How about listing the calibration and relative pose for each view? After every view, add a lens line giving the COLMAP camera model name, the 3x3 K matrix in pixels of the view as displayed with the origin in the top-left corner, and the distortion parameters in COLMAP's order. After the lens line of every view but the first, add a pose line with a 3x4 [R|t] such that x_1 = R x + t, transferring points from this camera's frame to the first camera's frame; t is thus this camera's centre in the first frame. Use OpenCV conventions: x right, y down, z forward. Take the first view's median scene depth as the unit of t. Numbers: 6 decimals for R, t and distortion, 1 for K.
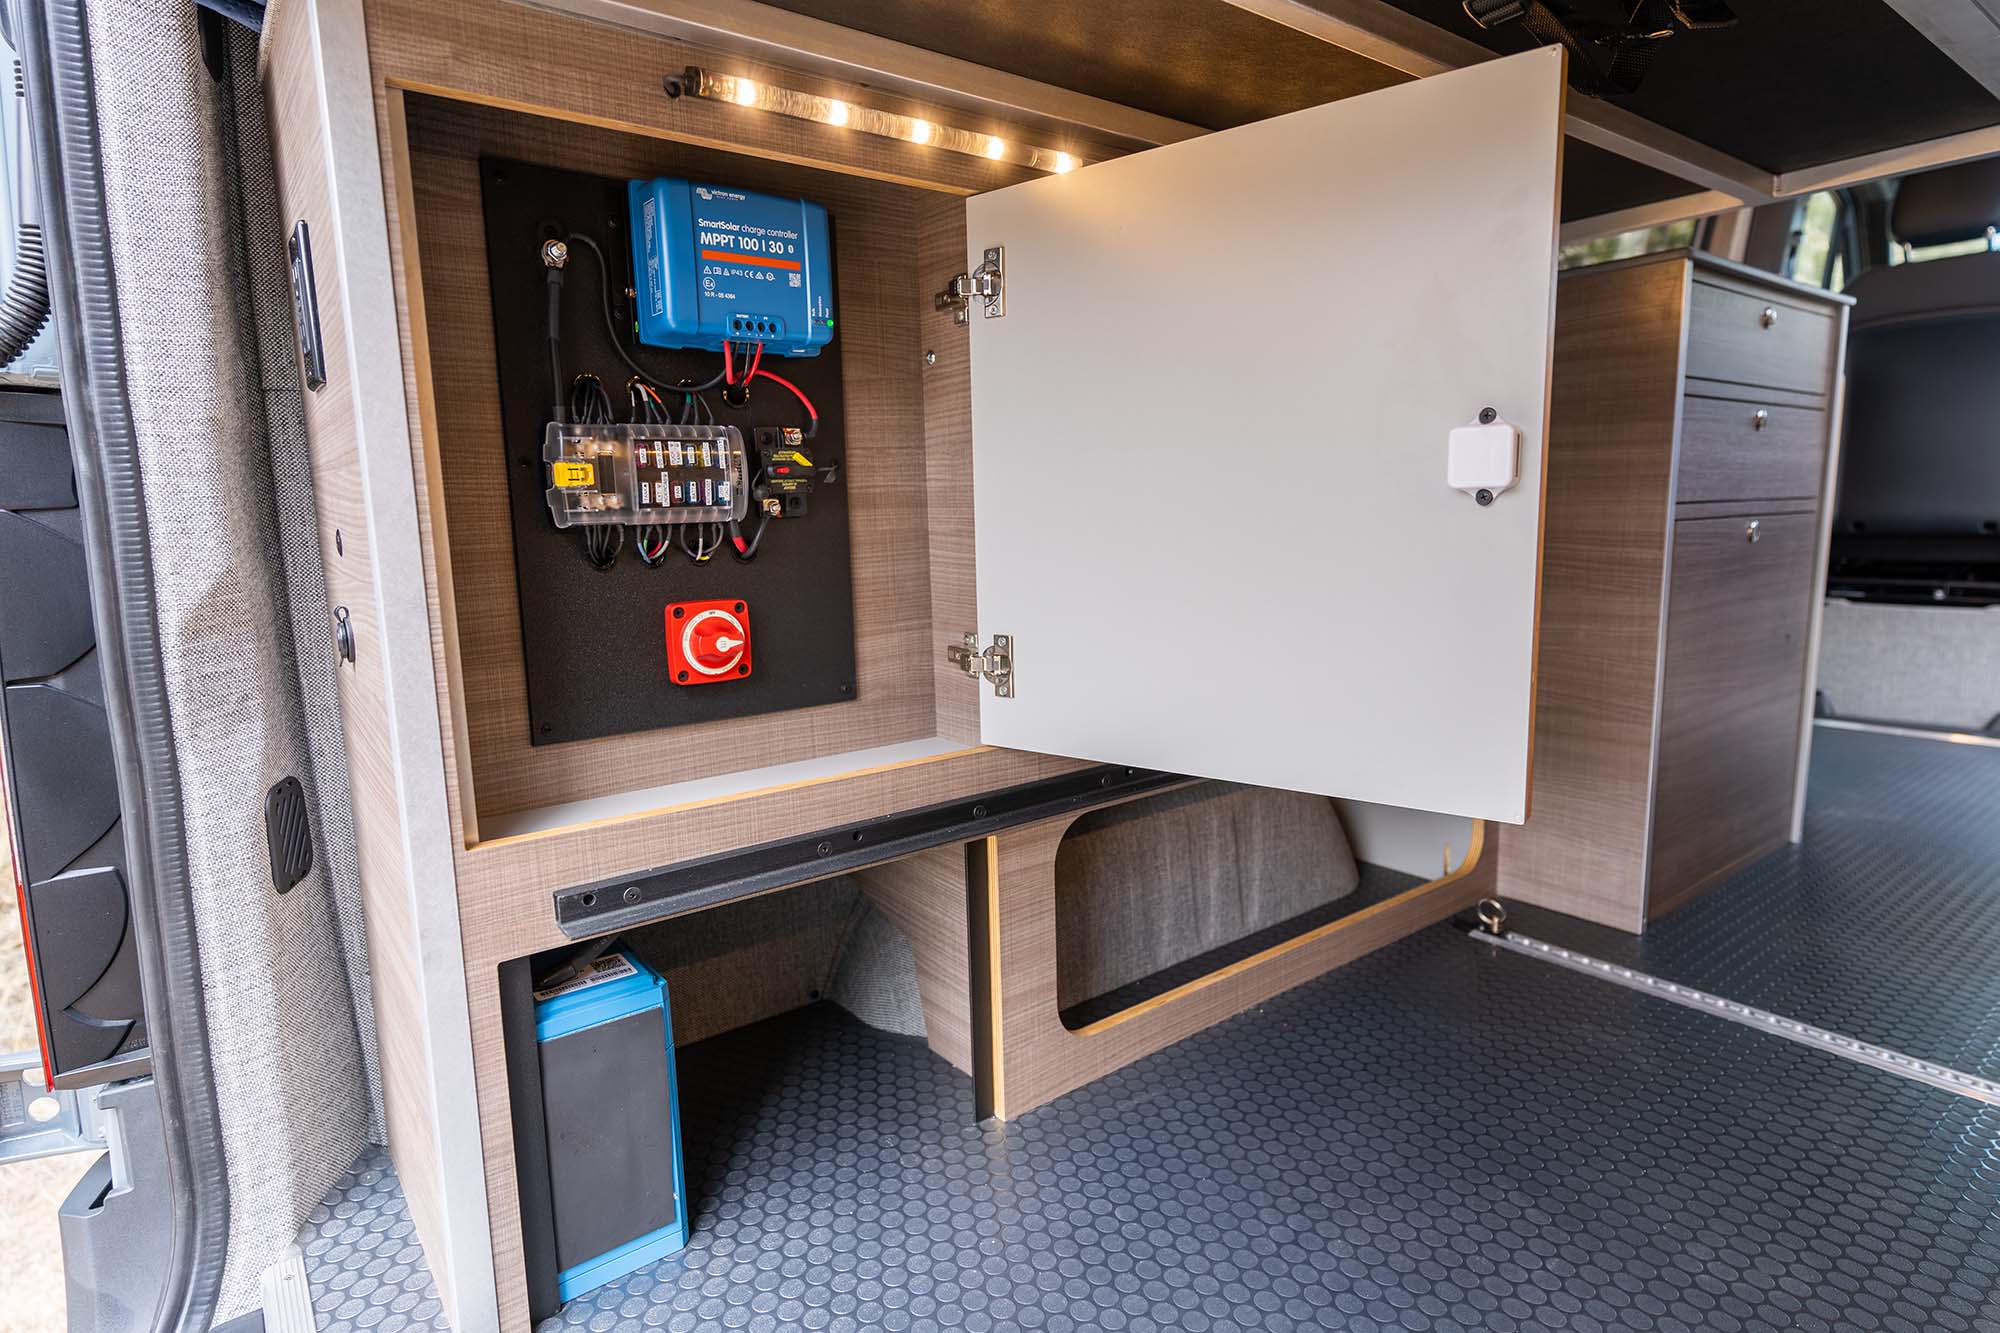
lens RADIAL K [[1081.5, 0, 999.5], [0, 1081.5, 671.6], [0, 0, 1]] dist [0.002252, 0.000276]
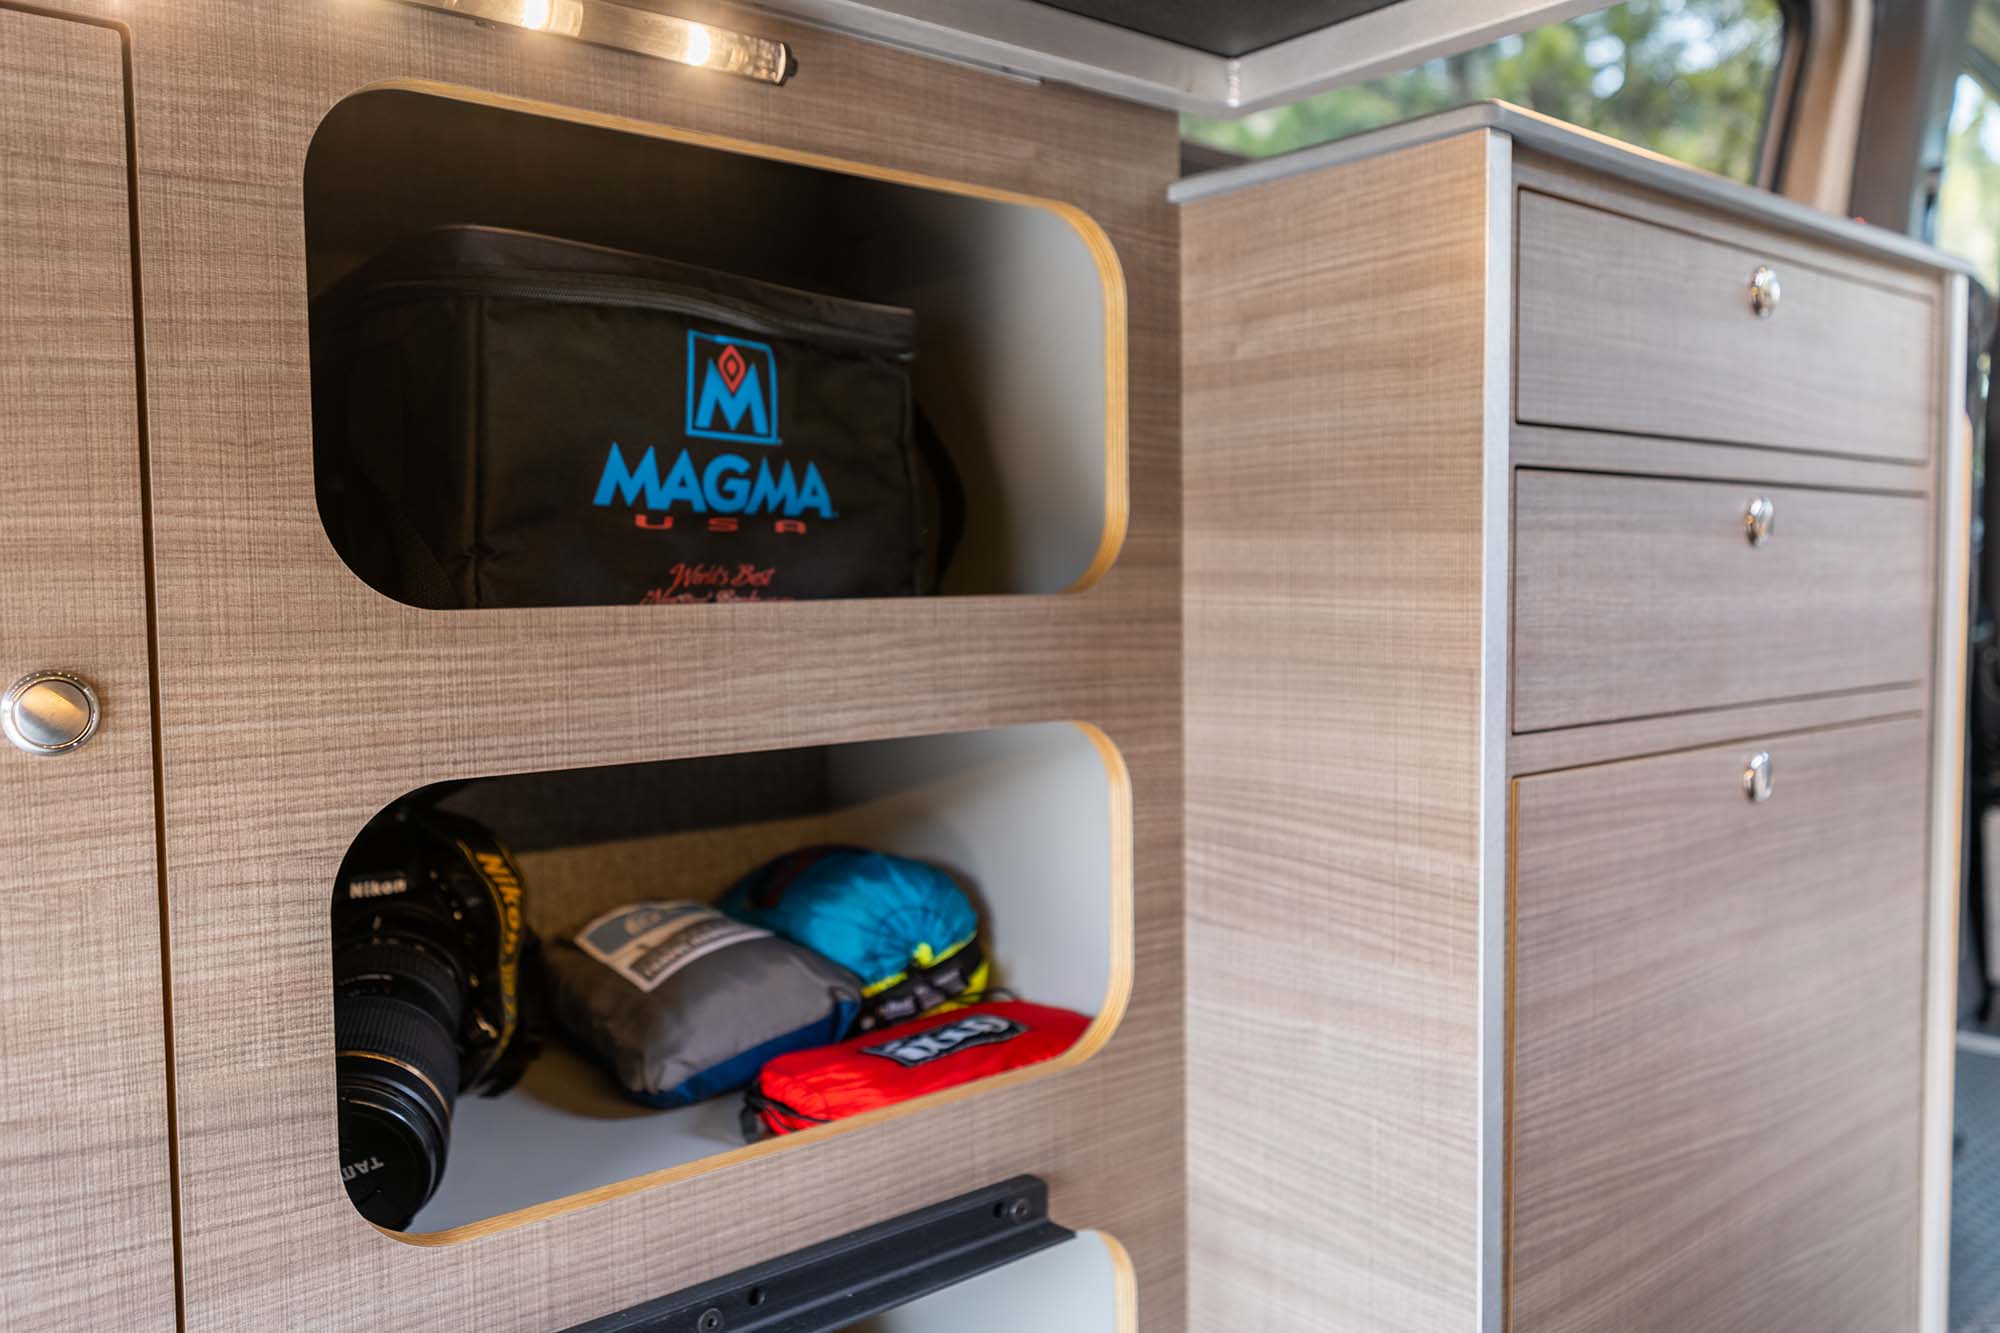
lens RADIAL K [[1615.3, 0, 999.4], [0, 1615.3, 660.2], [0, 0, 1]] dist [0.006842, 0.002966]
pose [[0.998453, 0.011168, 0.054469, 0.380647], [-0.005606, 0.994848, -0.101221, -0.114833], [-0.055319, 0.100759, 0.993372, 0.395669]]
